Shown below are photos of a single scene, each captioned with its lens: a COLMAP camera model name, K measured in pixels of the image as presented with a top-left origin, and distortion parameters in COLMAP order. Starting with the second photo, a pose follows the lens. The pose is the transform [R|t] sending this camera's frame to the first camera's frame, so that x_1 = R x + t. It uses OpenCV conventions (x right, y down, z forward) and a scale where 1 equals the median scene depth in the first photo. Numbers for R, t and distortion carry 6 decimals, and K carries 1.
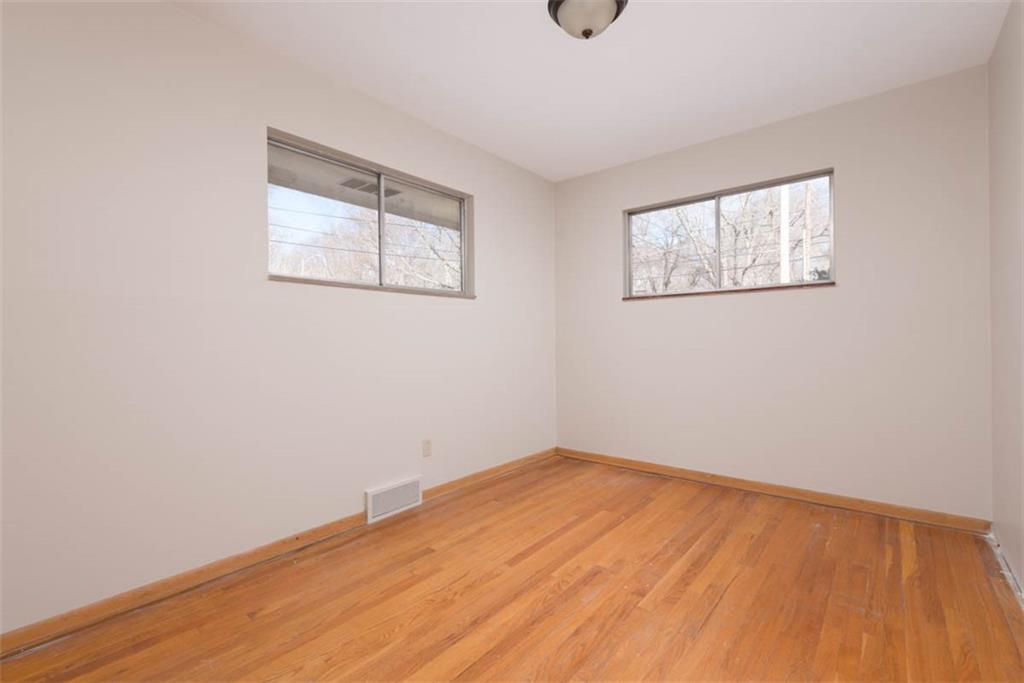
lens RADIAL K [[447.1, 0, 511.1], [0, 447.1, 339.2], [0, 0, 1]] dist [0.011454, -0.000853]
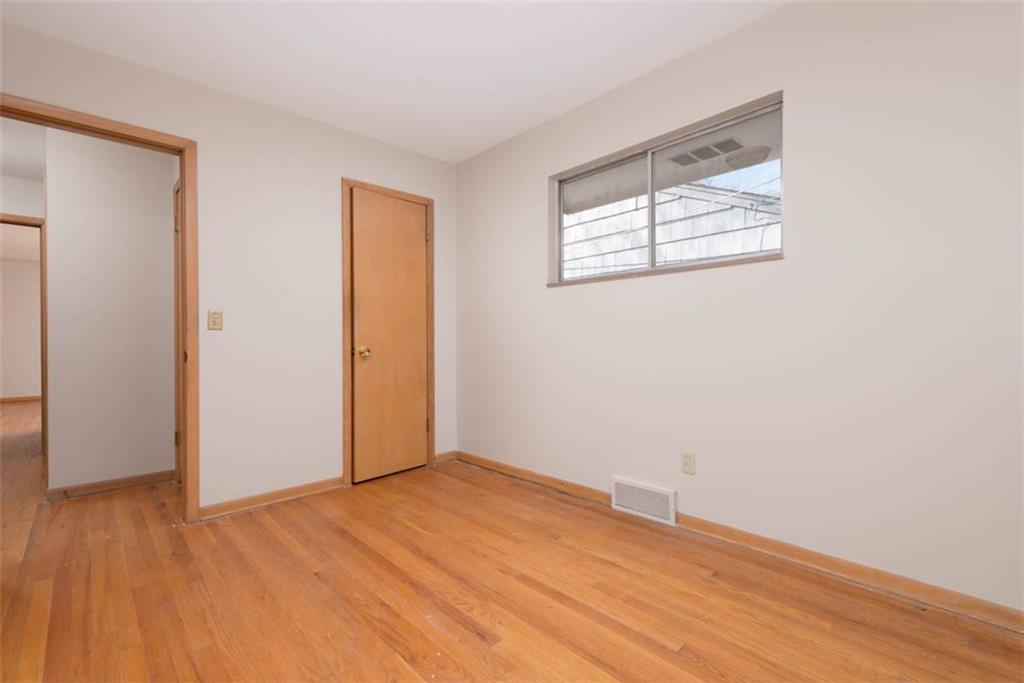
lens RADIAL K [[447.1, 0, 516.6], [0, 447.1, 339.3], [0, 0, 1]] dist [0.011454, -0.000853]
pose [[-0.100195, 0.009280, -0.994924, 0.749124], [0.009882, 0.999916, 0.008331, 0.014434], [0.994919, -0.008997, -0.100279, 0.917291]]
